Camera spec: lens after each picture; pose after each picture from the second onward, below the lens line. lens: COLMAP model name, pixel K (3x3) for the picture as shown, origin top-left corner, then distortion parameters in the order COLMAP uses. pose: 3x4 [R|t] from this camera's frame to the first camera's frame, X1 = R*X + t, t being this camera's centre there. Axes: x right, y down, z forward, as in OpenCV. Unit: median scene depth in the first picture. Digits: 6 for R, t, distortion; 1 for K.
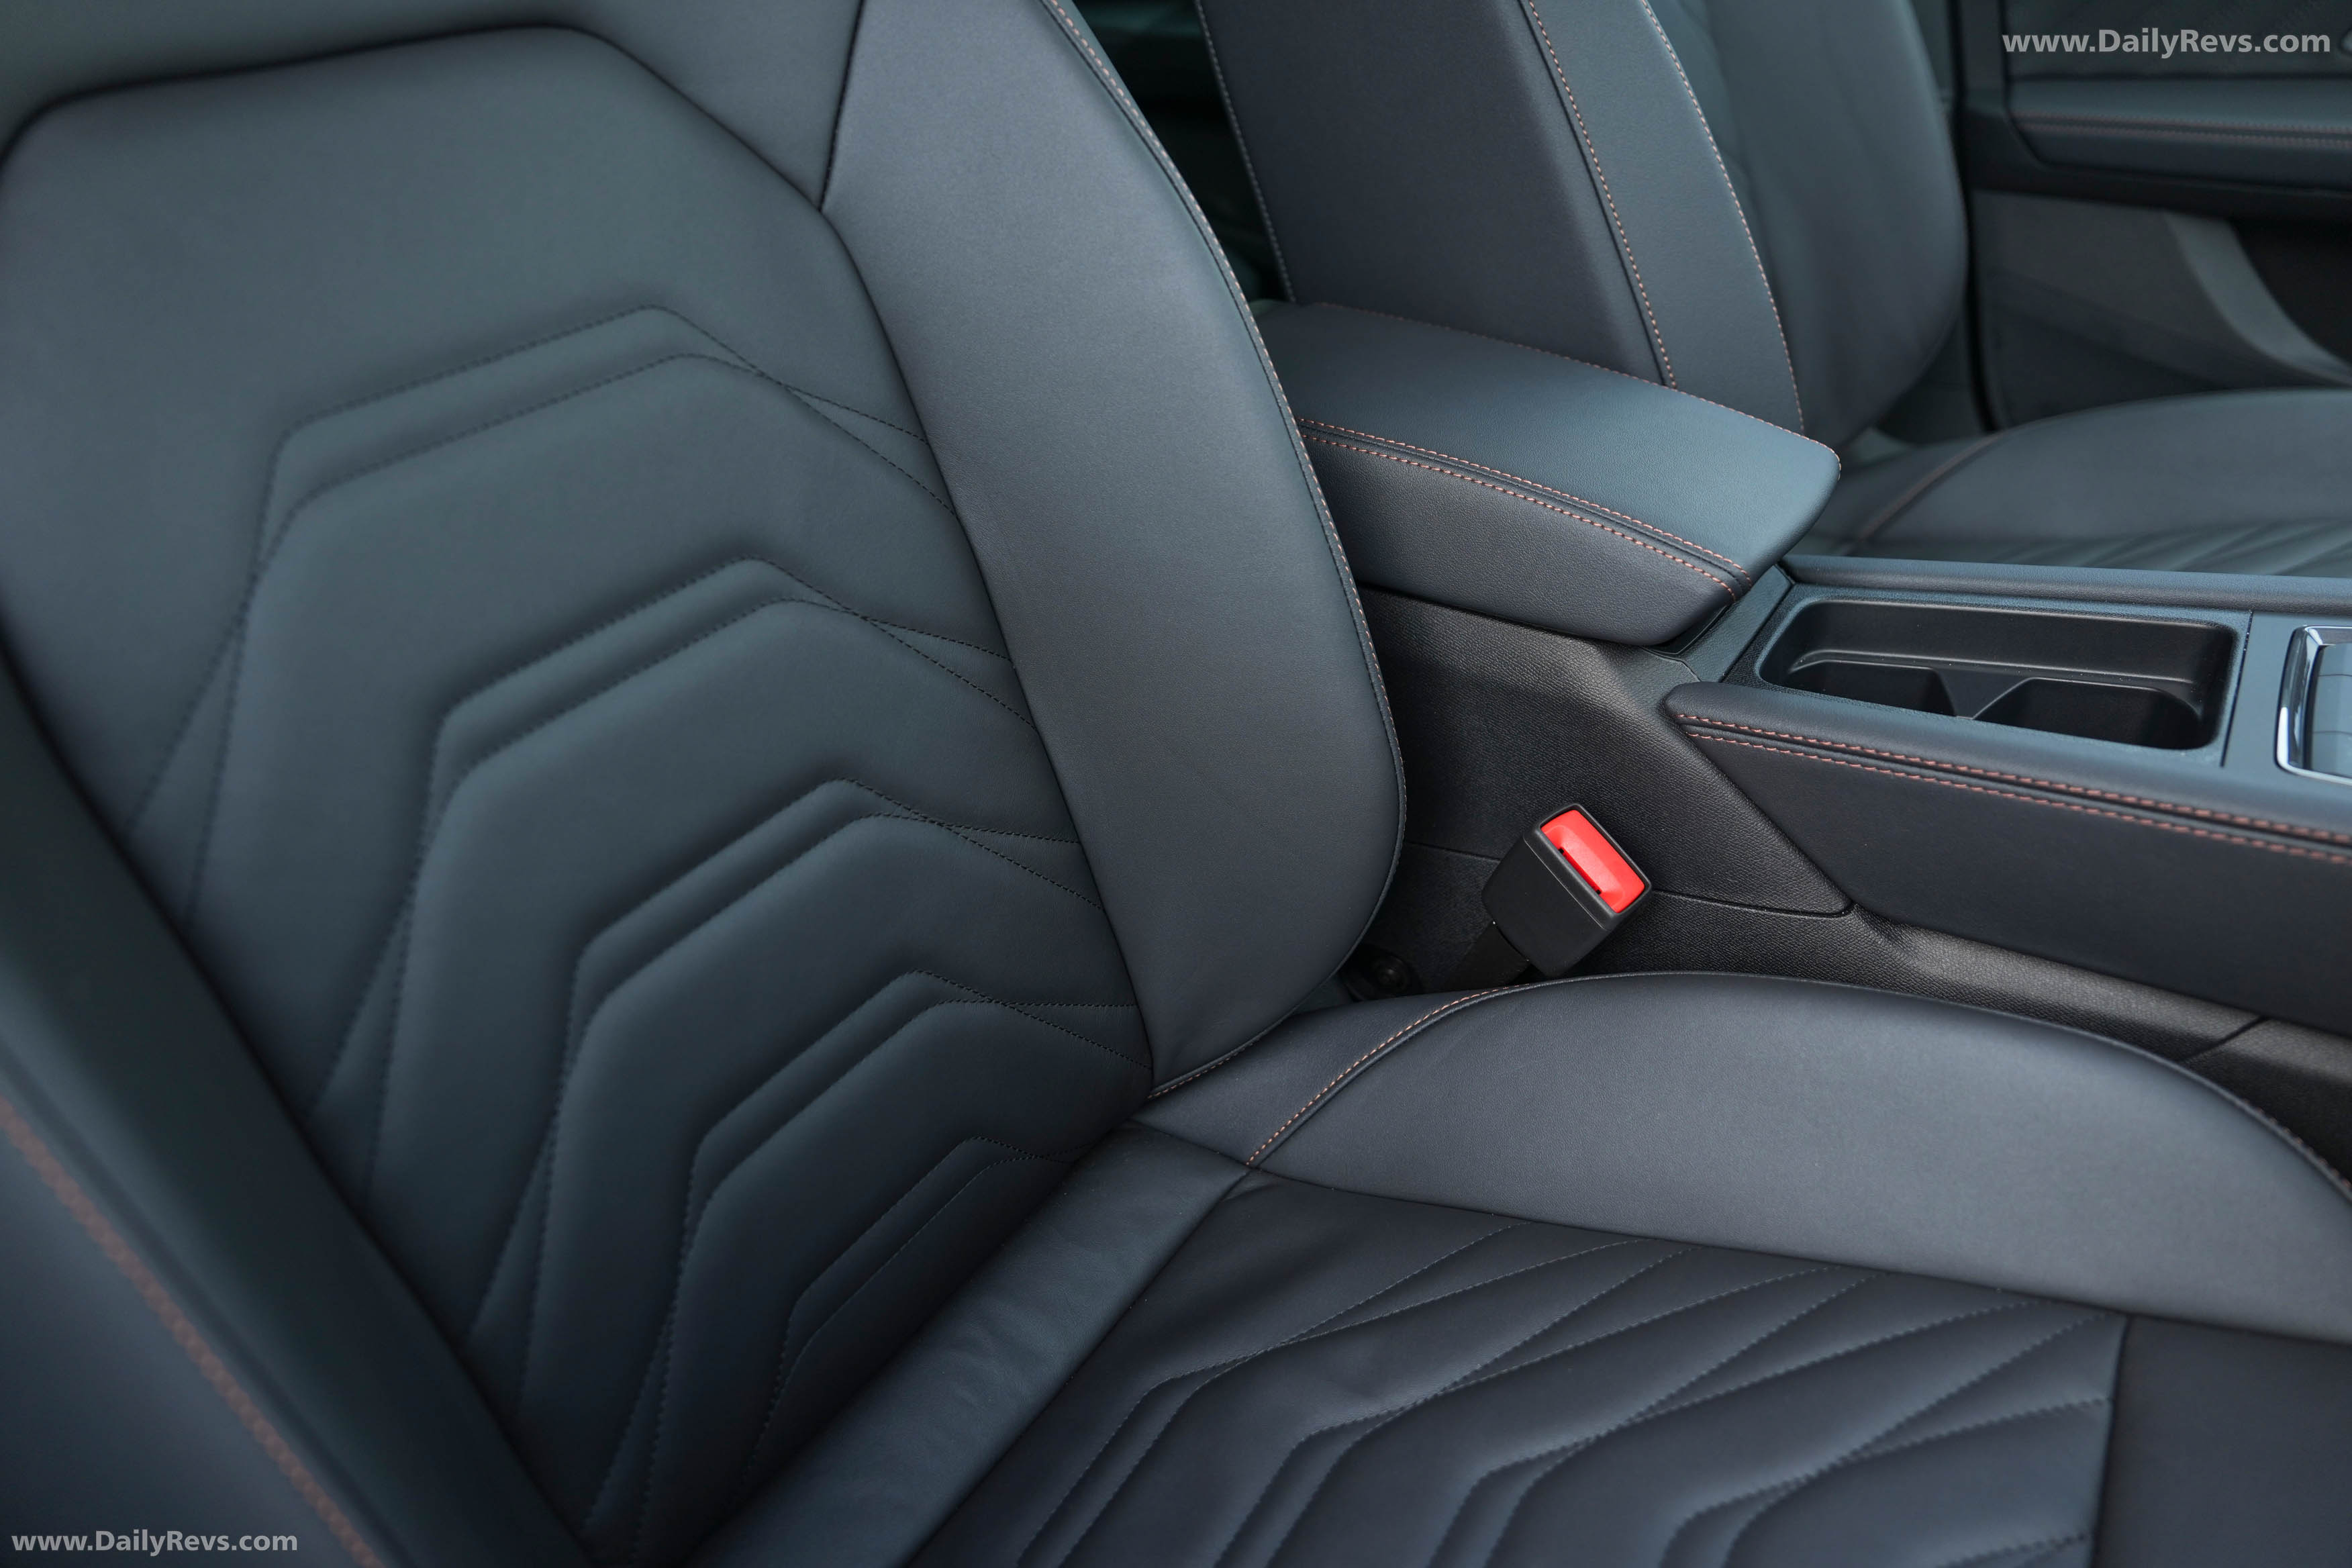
lens RADIAL K [[1610.5, 0, 1176.0], [0, 1610.5, 784.0], [0, 0, 1]] dist [-0.149294, 0.124931]
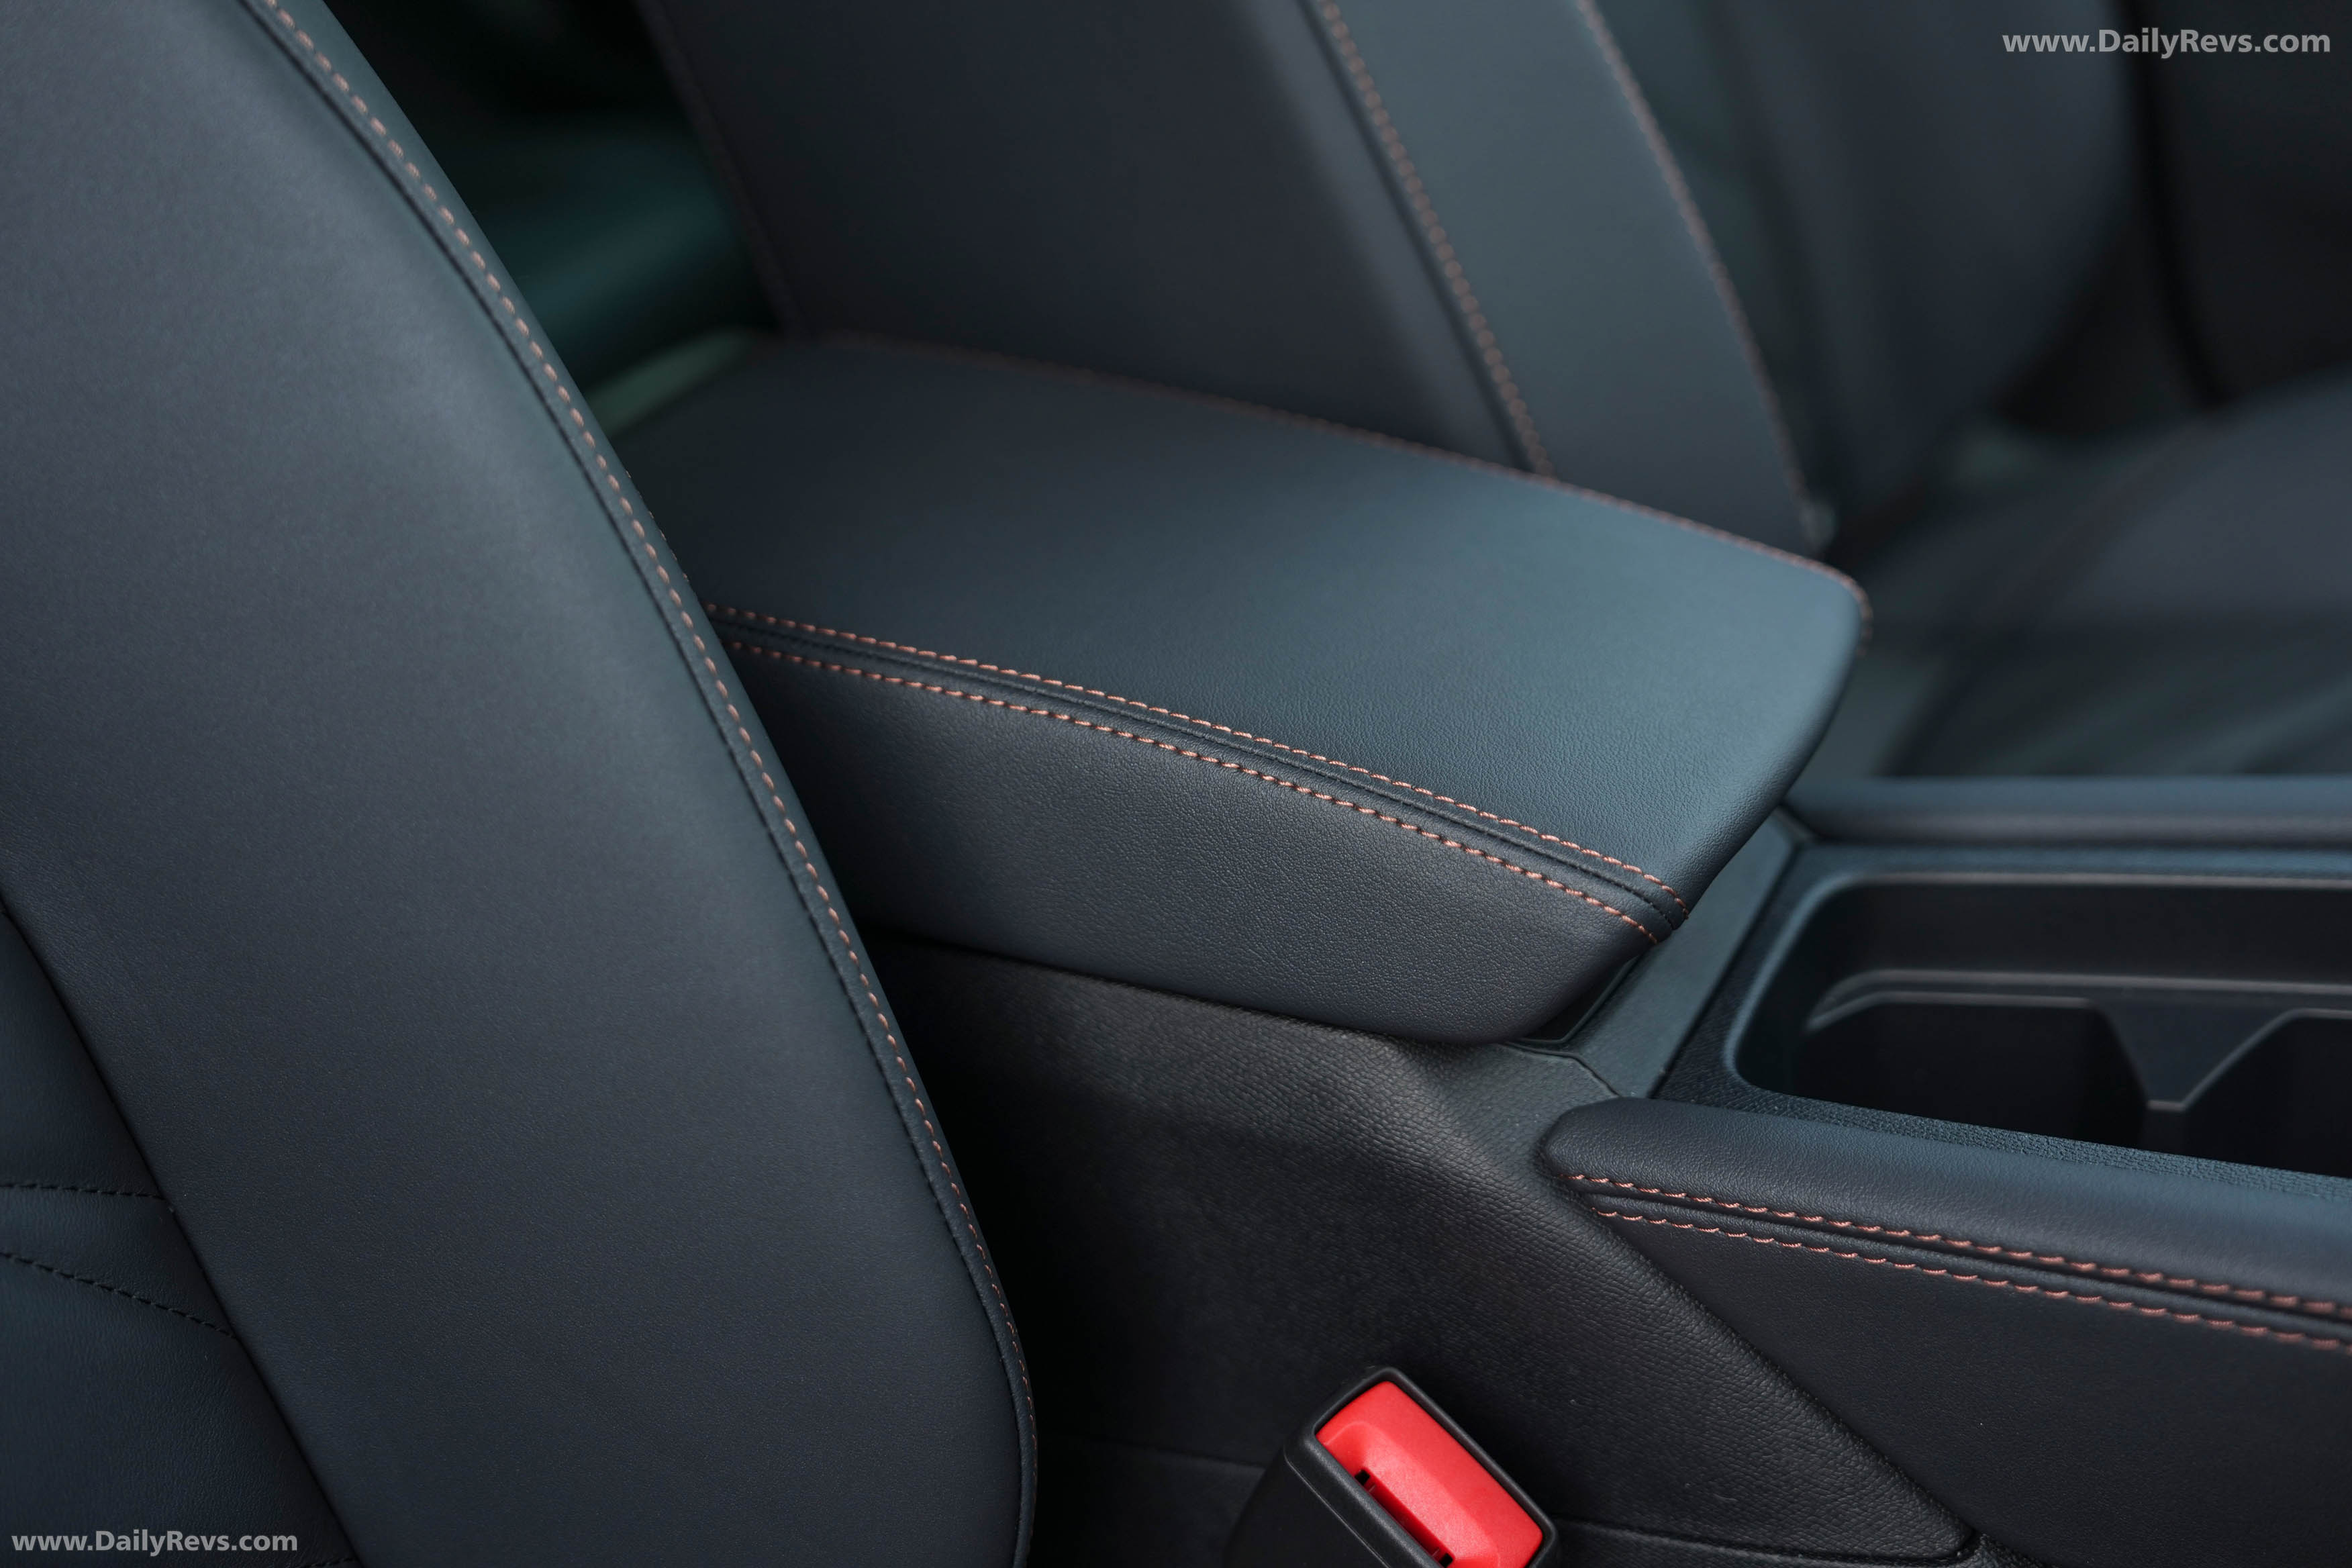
lens RADIAL K [[2955.8, 0, 1176.0], [0, 2955.8, 784.0], [0, 0, 1]] dist [0.052299, 0.020556]
pose [[0.989731, -0.081116, 0.117696, 0.096931], [0.091193, 0.992375, -0.082920, -0.097622], [-0.110072, 0.092802, 0.989582, 0.098919]]
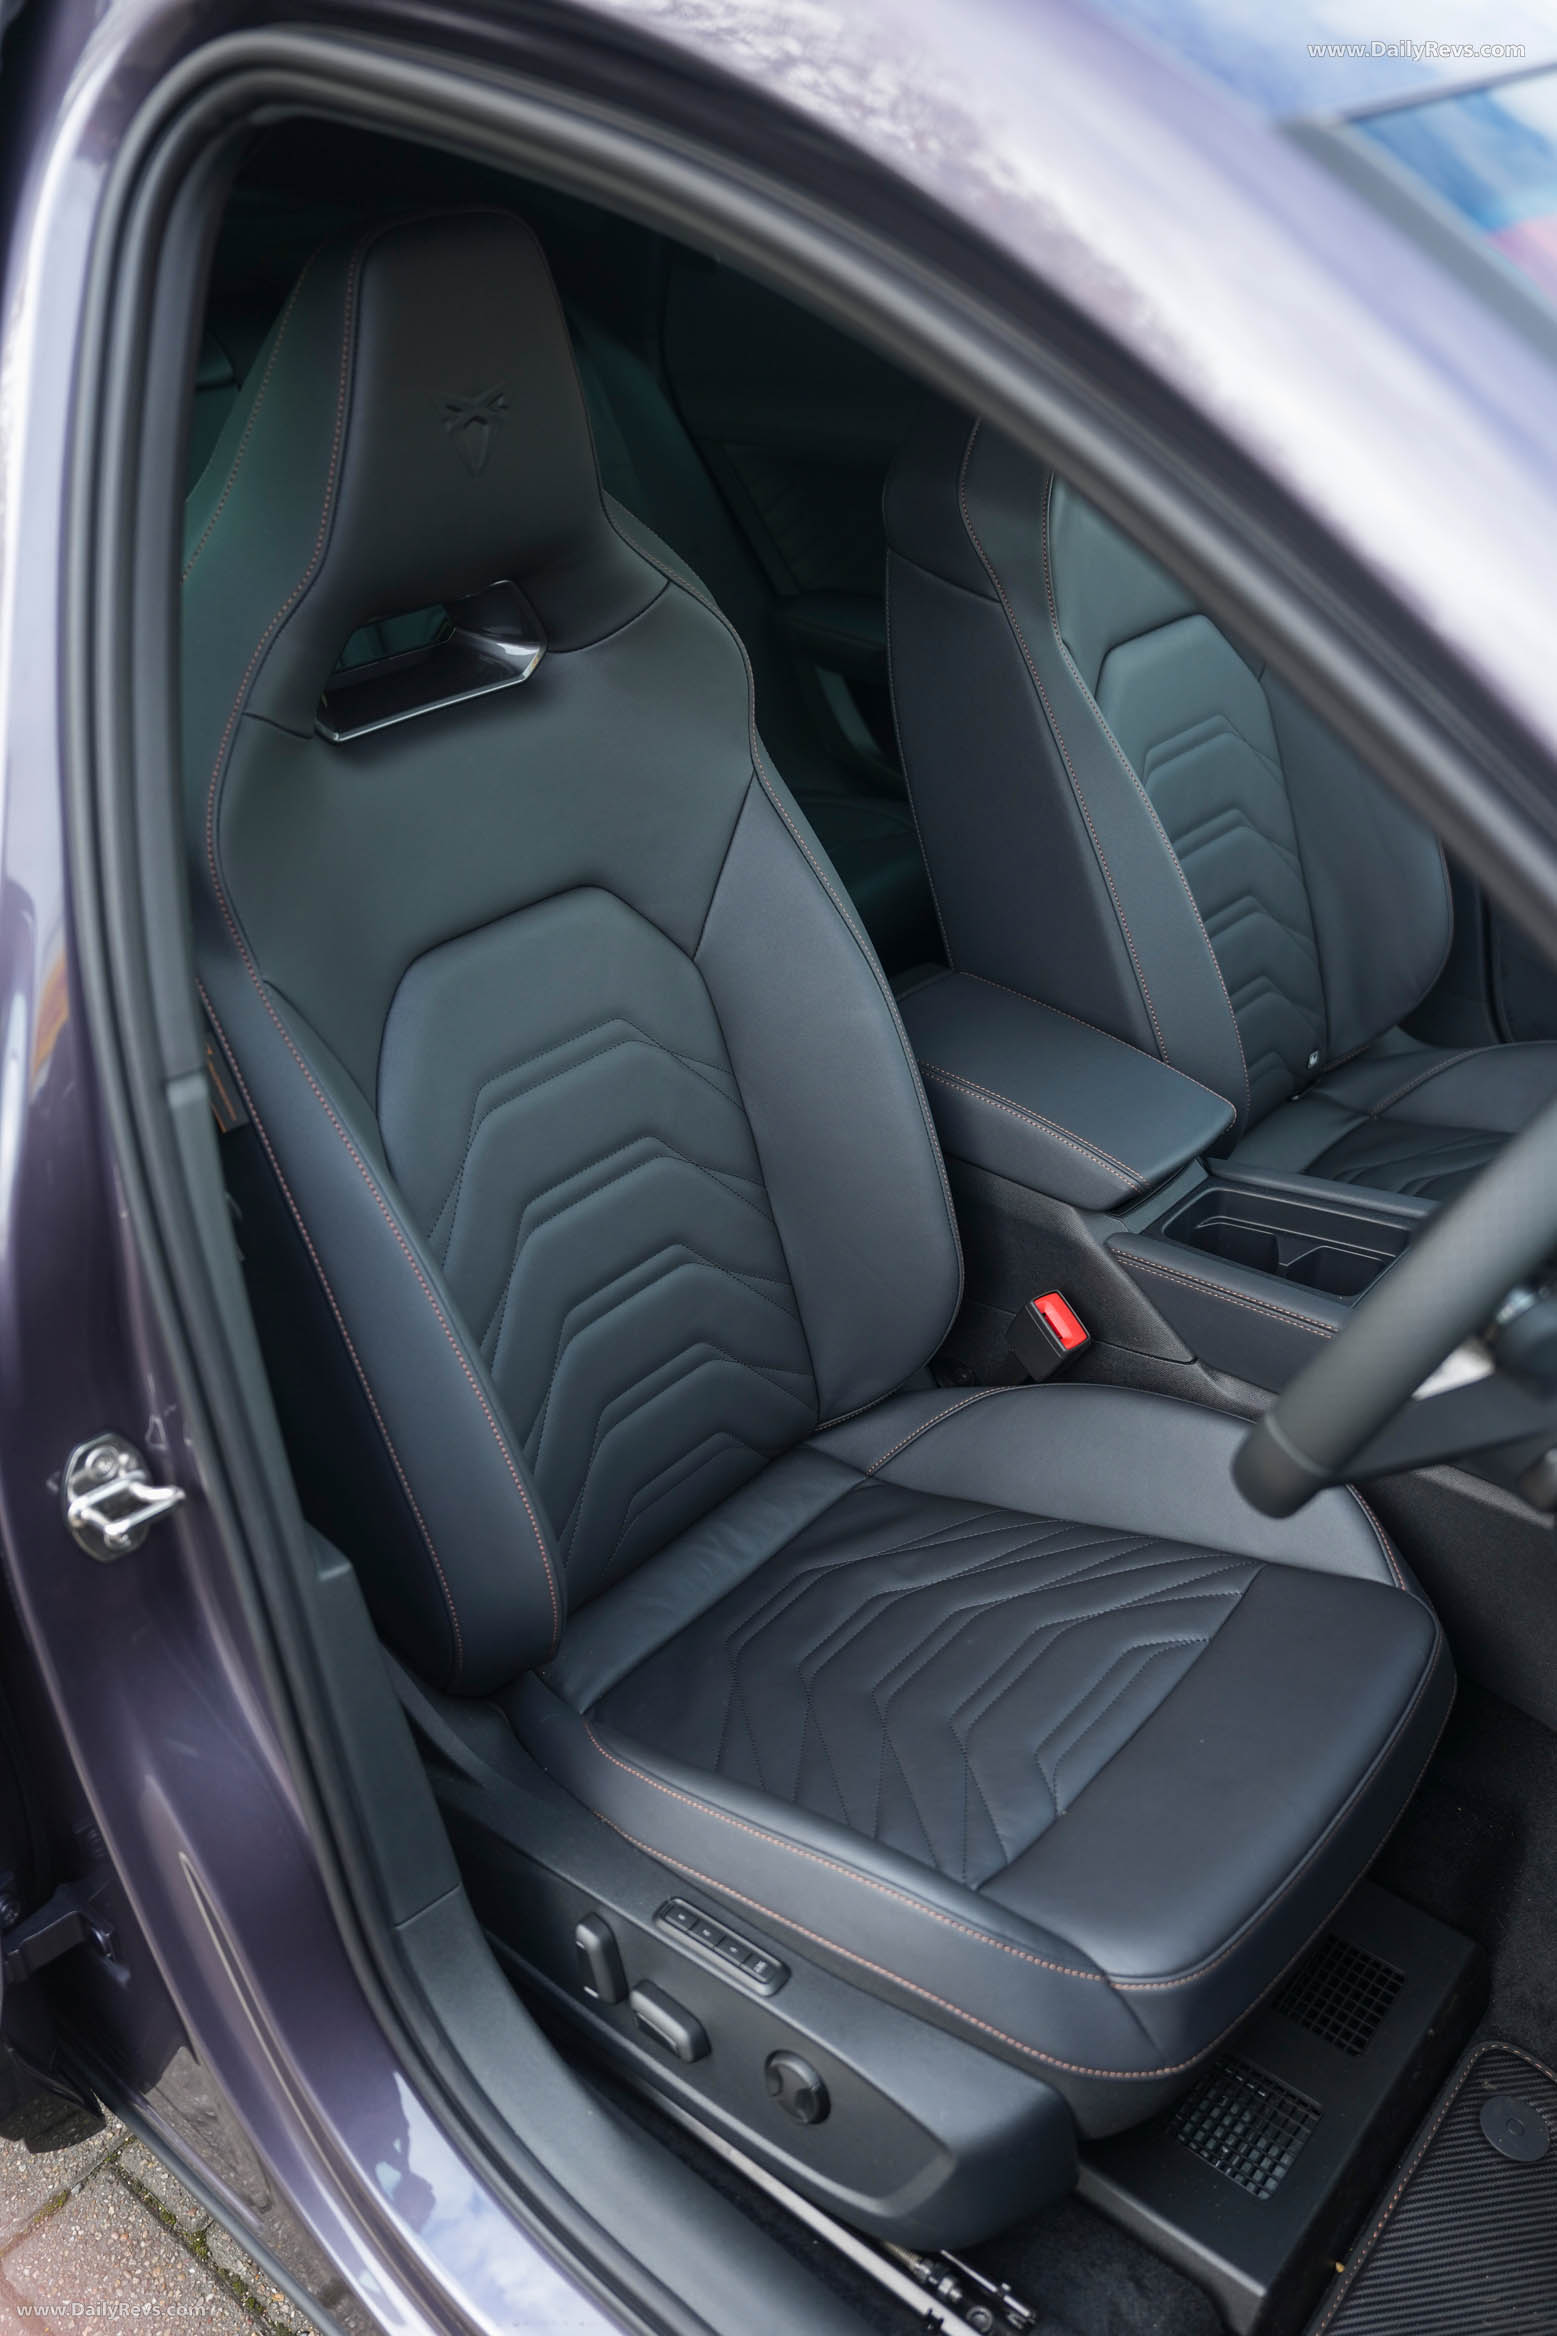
lens RADIAL K [[1897.2, 0, 778.5], [0, 1897.2, 1168.0], [0, 0, 1]] dist [0.003294, 0.000371]
pose [[0.994018, 0.093911, -0.055763, 0.037347], [-0.094870, 0.995380, -0.014798, -0.067563], [0.054115, 0.020000, 0.998334, -1.268339]]
